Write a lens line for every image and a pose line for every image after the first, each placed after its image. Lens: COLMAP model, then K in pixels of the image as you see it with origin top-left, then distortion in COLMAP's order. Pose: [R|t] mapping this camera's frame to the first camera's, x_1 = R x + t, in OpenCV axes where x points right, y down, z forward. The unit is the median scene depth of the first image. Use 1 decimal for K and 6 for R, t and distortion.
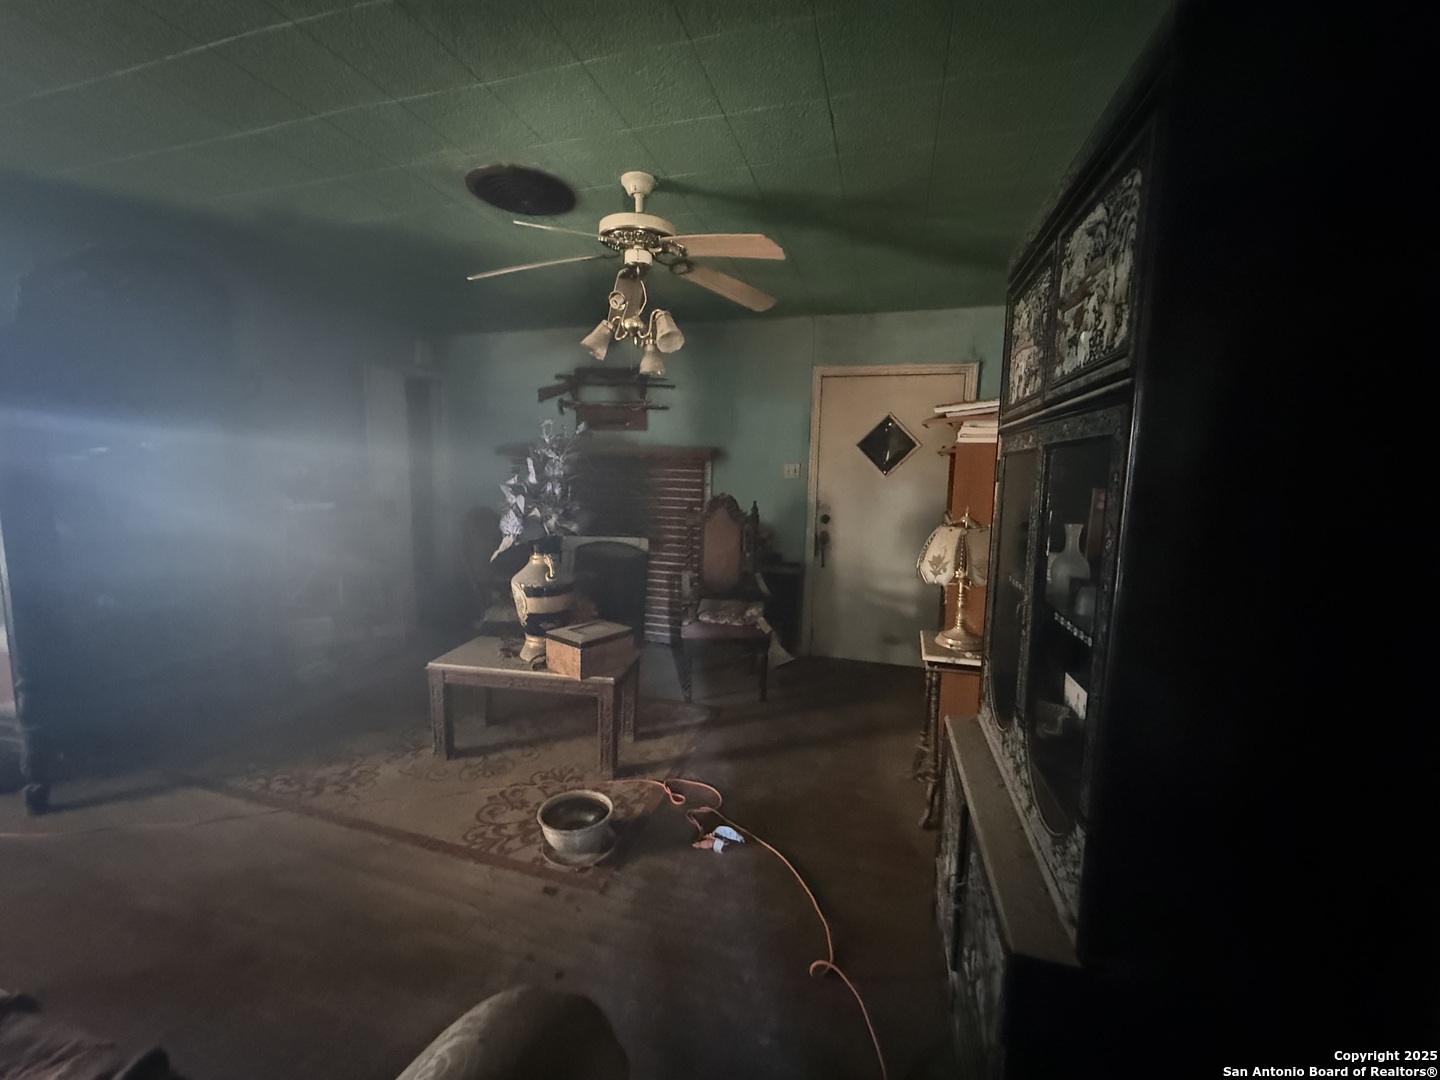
lens RADIAL K [[573.9, 0, 714.6], [0, 573.9, 536.6], [0, 0, 1]] dist [-0.000456, 0.000559]
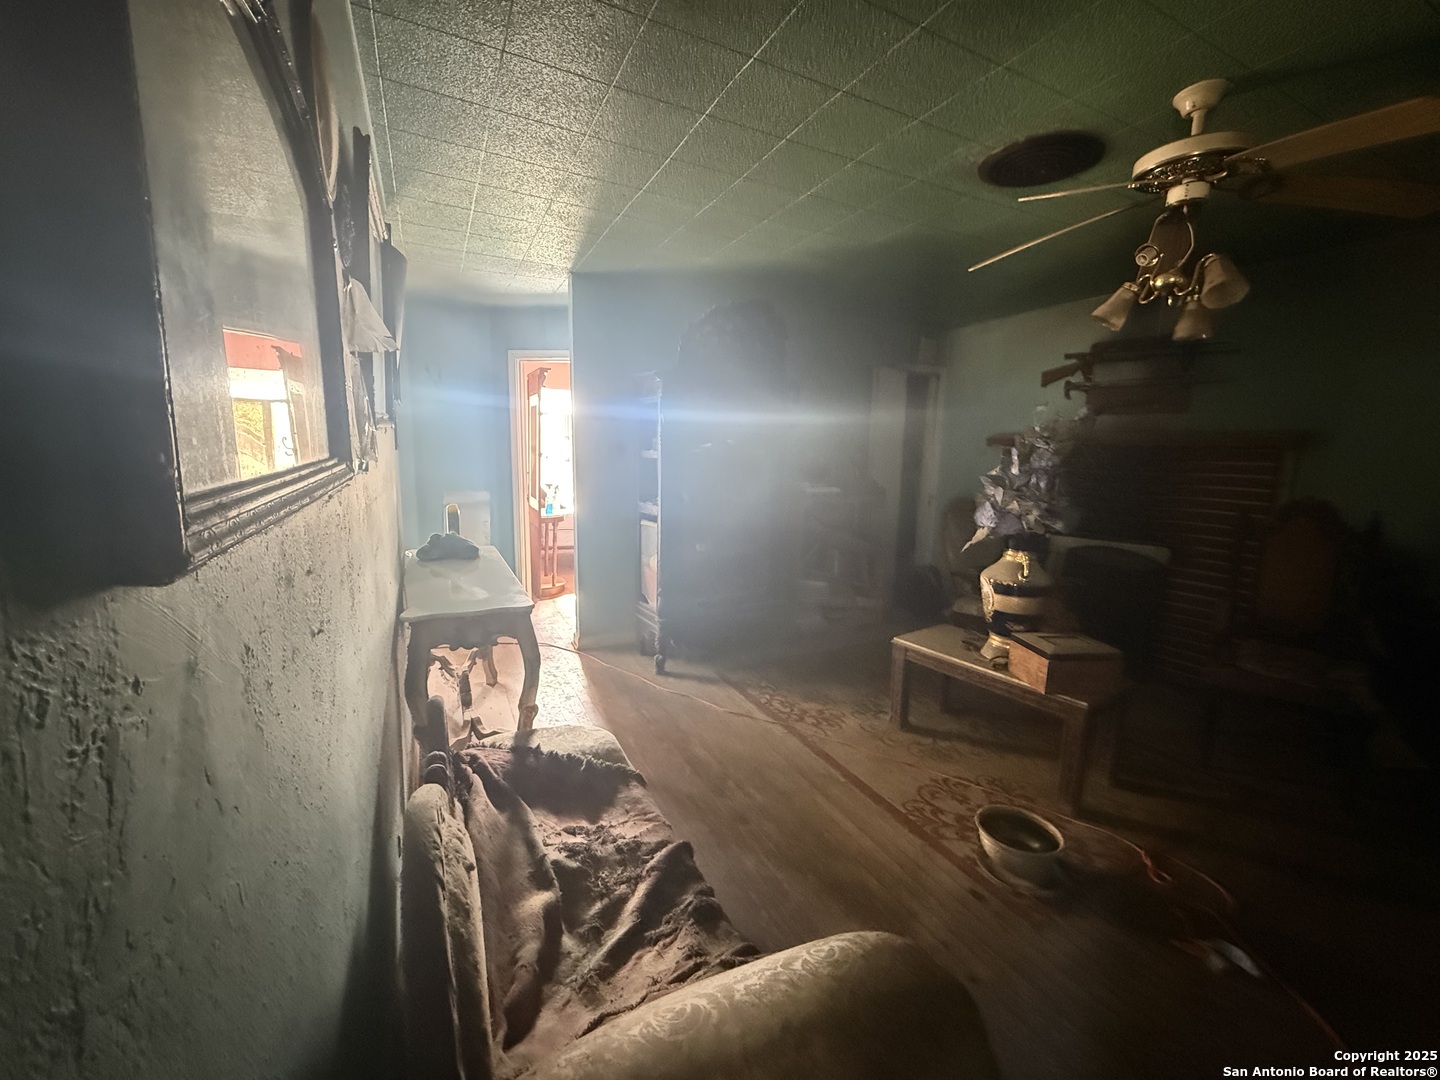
lens RADIAL K [[573.9, 0, 714.5], [0, 573.9, 536.9], [0, 0, 1]] dist [-0.000456, 0.000559]
pose [[0.689106, 0.102706, -0.717346, 0.033808], [-0.091698, 0.994307, 0.054272, 0.003004], [0.718836, 0.028380, 0.694600, -0.008989]]
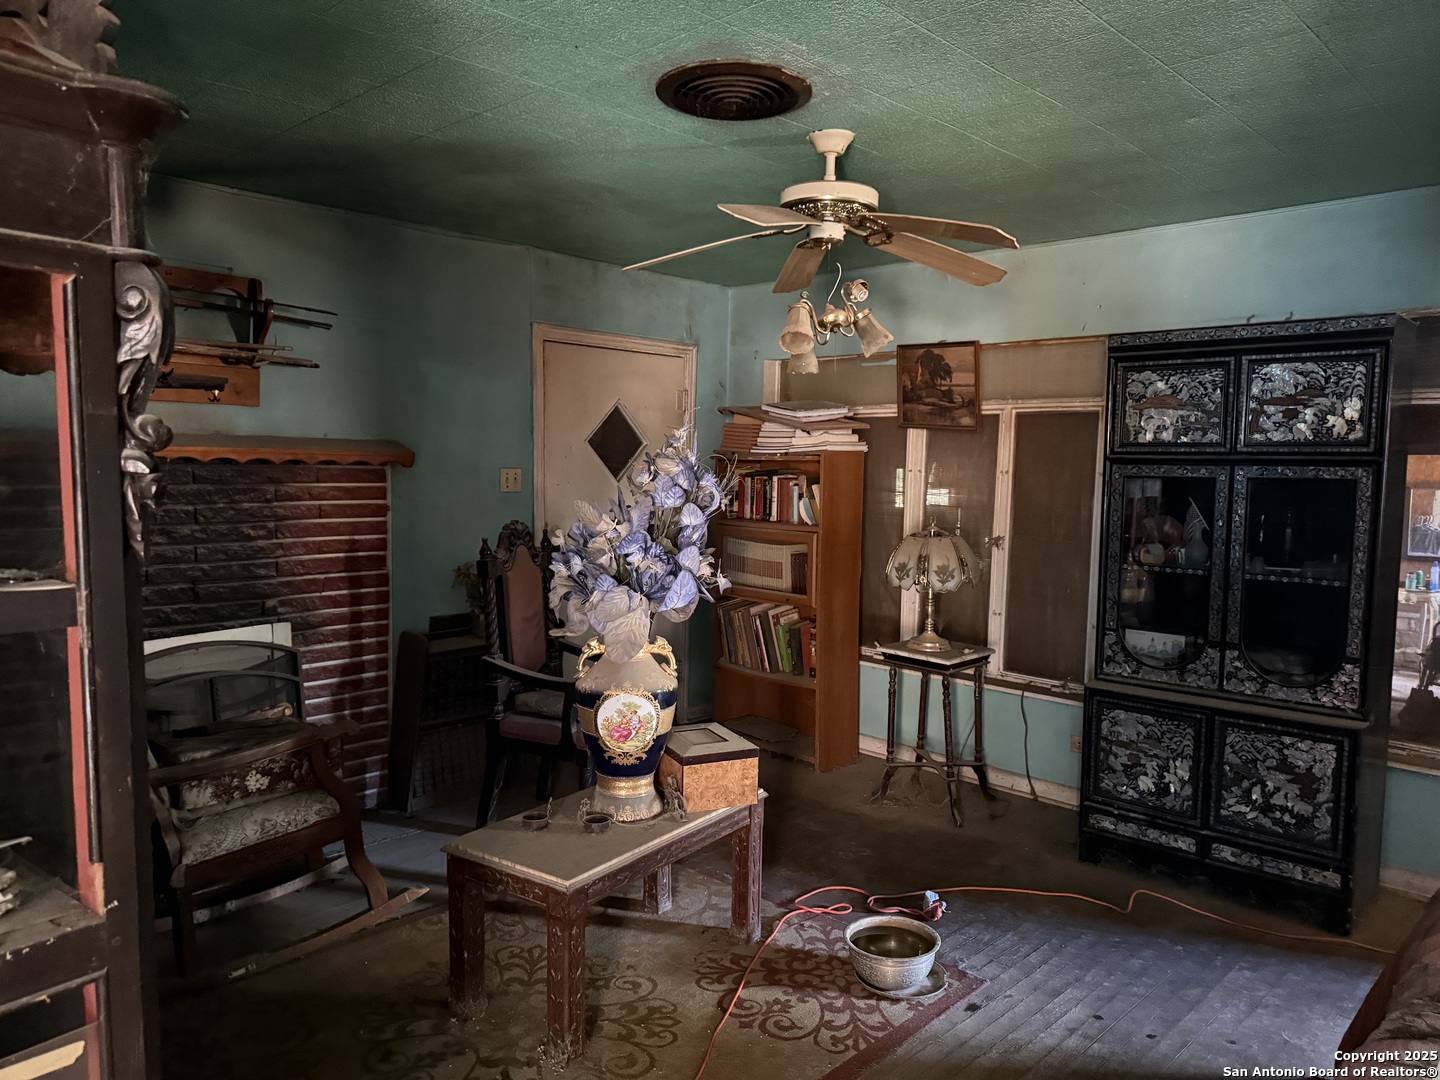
lens RADIAL K [[1013.2, 0, 713.9], [0, 1013.2, 548.0], [0, 0, 1]] dist [0.066130, -0.086149]
pose [[0.454138, -0.092775, 0.886088, -1.446521], [0.102555, 0.993396, 0.051449, -0.136472], [-0.885009, 0.067508, 0.460654, 0.506846]]
